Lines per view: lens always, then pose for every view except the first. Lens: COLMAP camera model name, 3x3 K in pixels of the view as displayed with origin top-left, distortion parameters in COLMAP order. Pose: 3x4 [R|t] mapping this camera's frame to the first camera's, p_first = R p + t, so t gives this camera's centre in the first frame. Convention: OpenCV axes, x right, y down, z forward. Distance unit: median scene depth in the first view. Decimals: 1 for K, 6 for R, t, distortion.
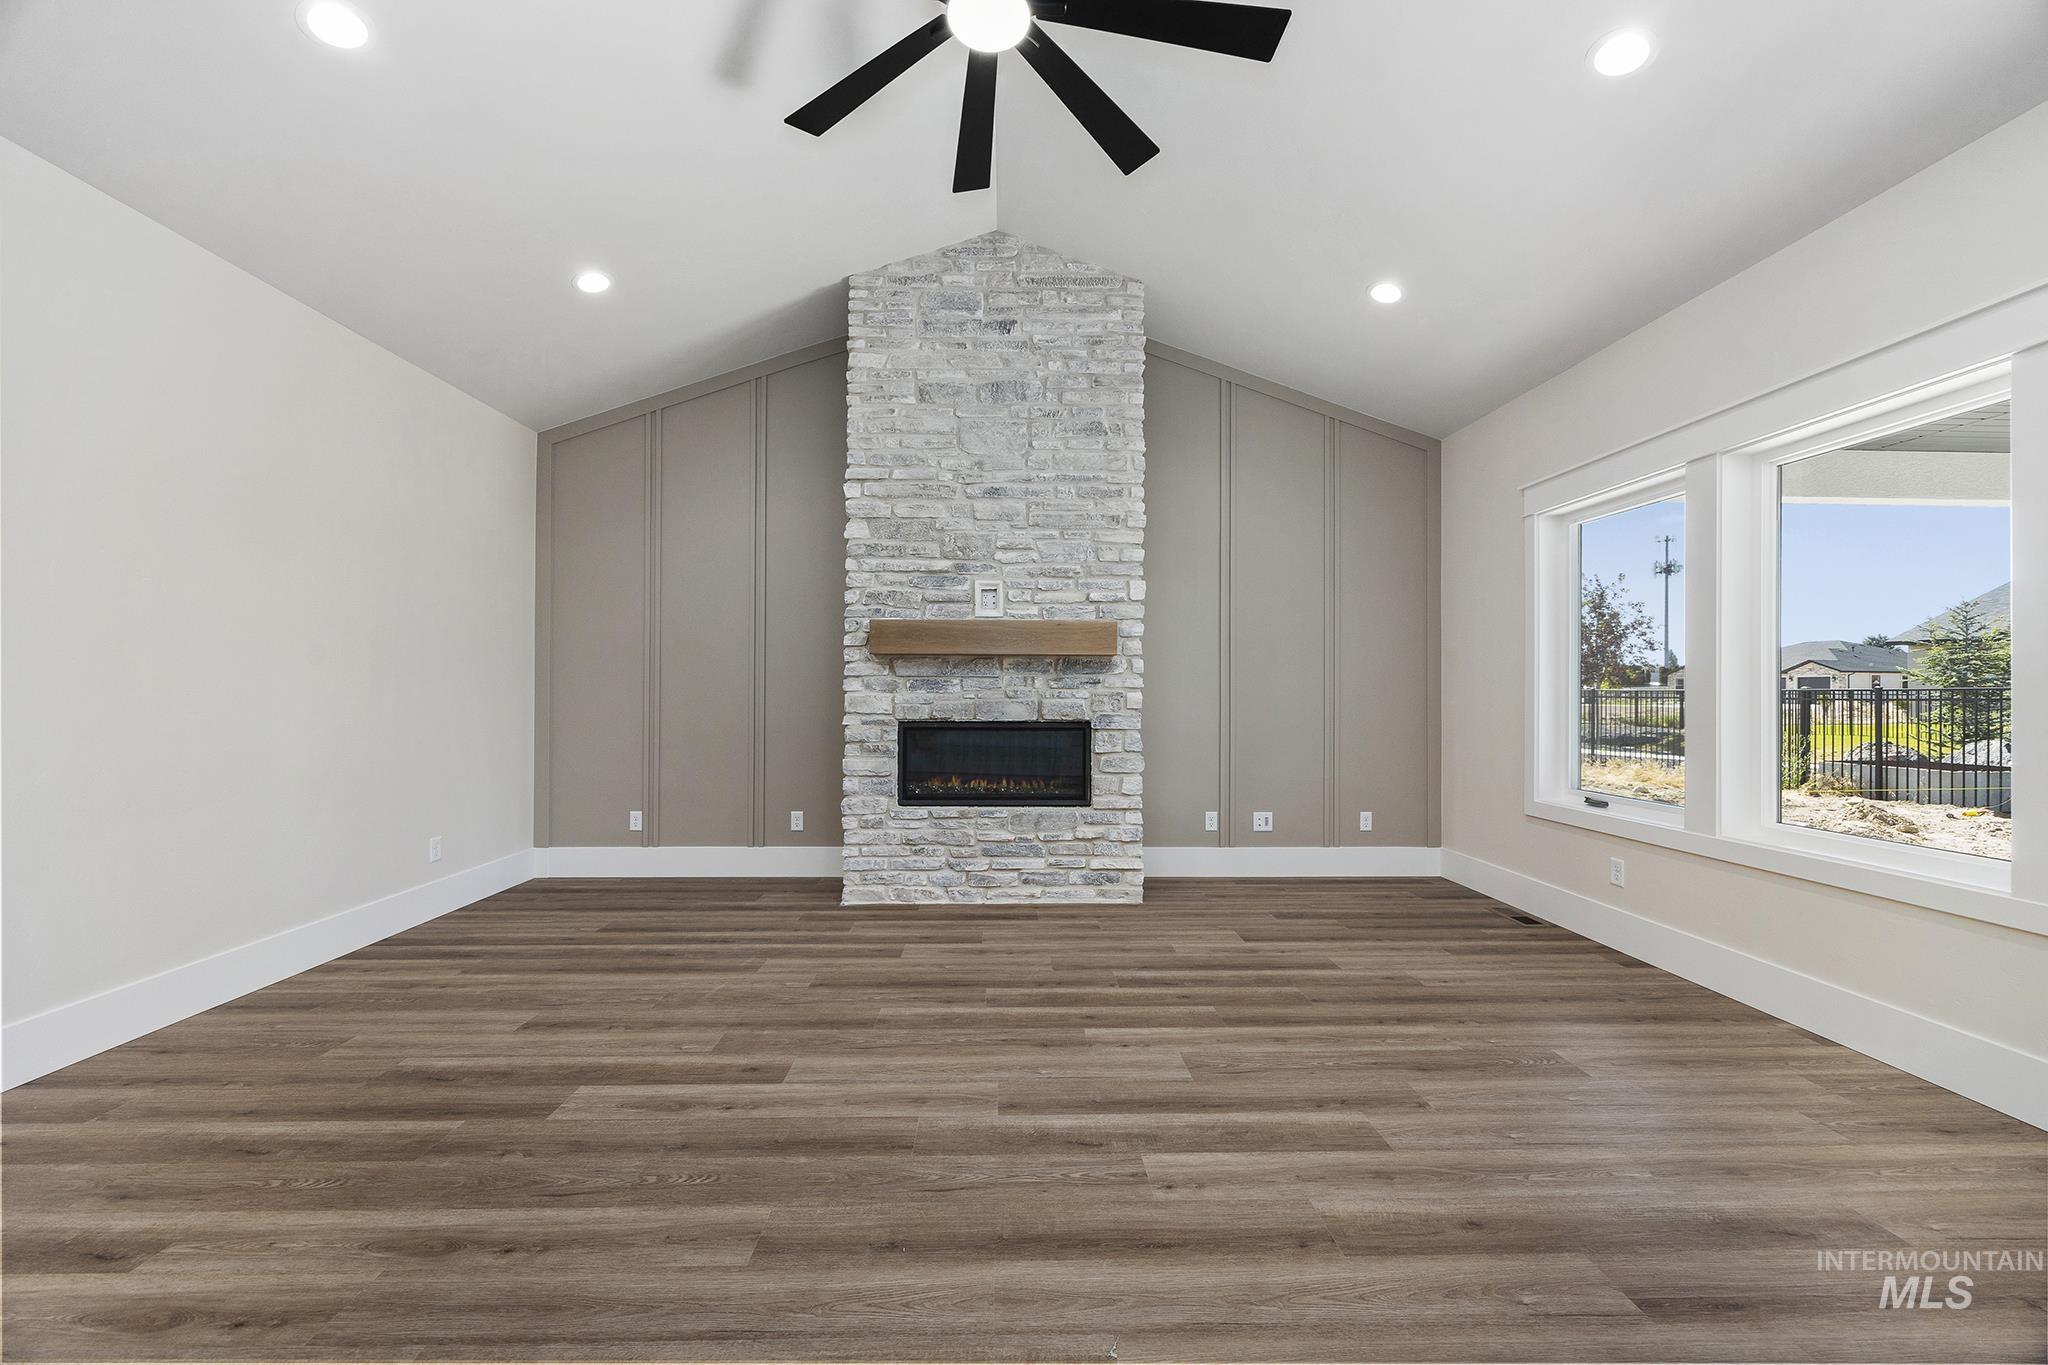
lens RADIAL K [[780.7, 0, 1014.0], [0, 780.7, 685.5], [0, 0, 1]] dist [-0.000140, -0.000248]
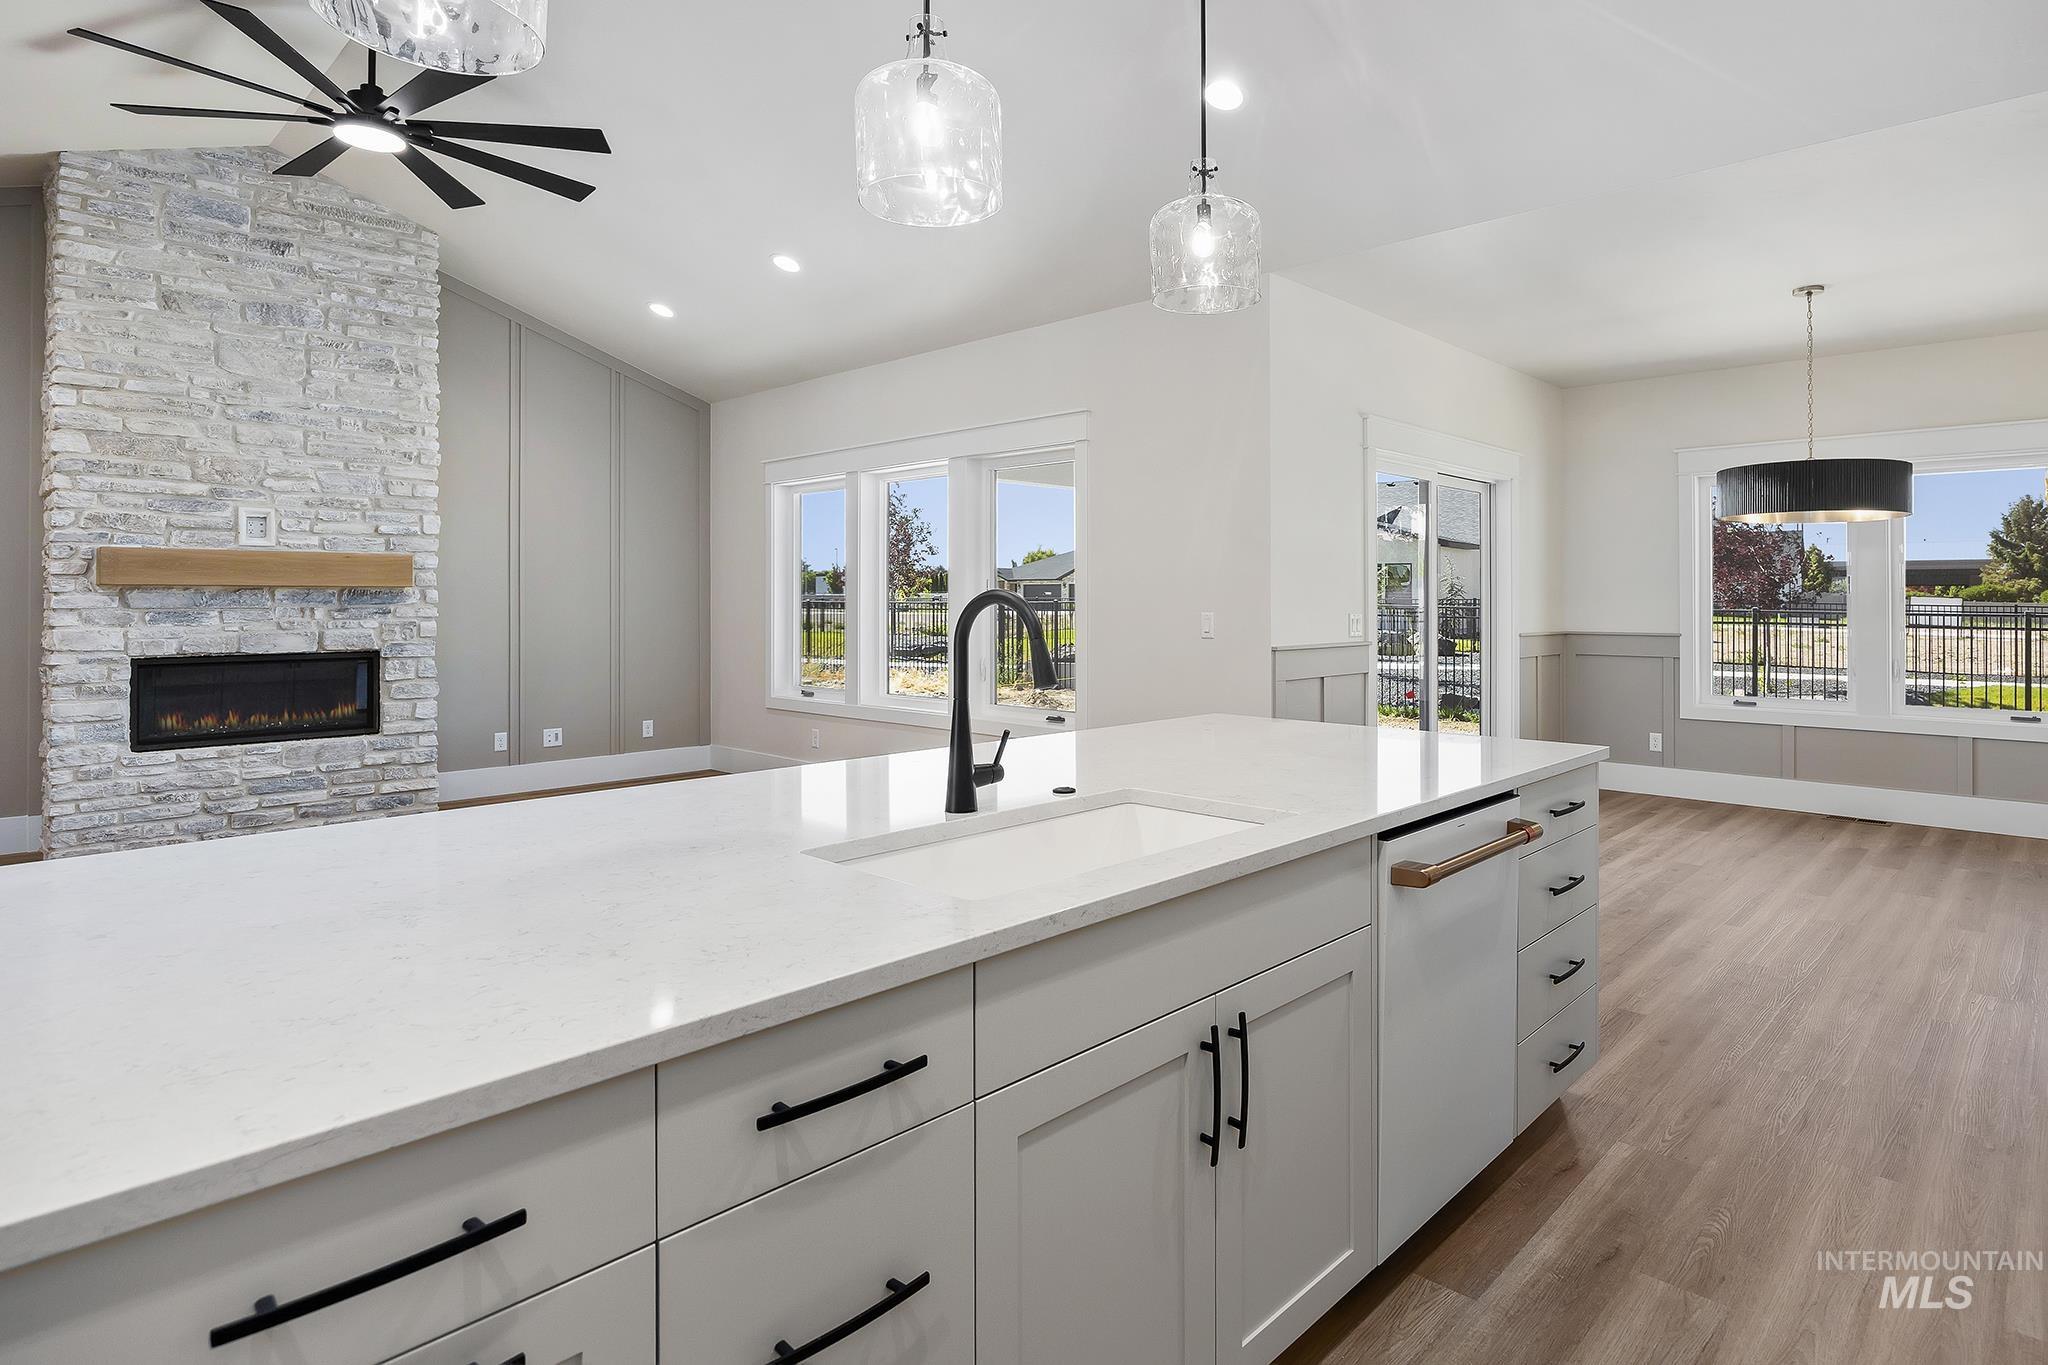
lens RADIAL K [[1090.5, 0, 1108.1], [0, 1090.5, 592.1], [0, 0, 1]] dist [-0.009264, -0.000147]
pose [[0.691305, -0.000296, 0.722563, -0.272824], [-0.000743, 0.999999, 0.001121, -0.033482], [-0.722563, -0.001312, 0.691304, -0.681007]]
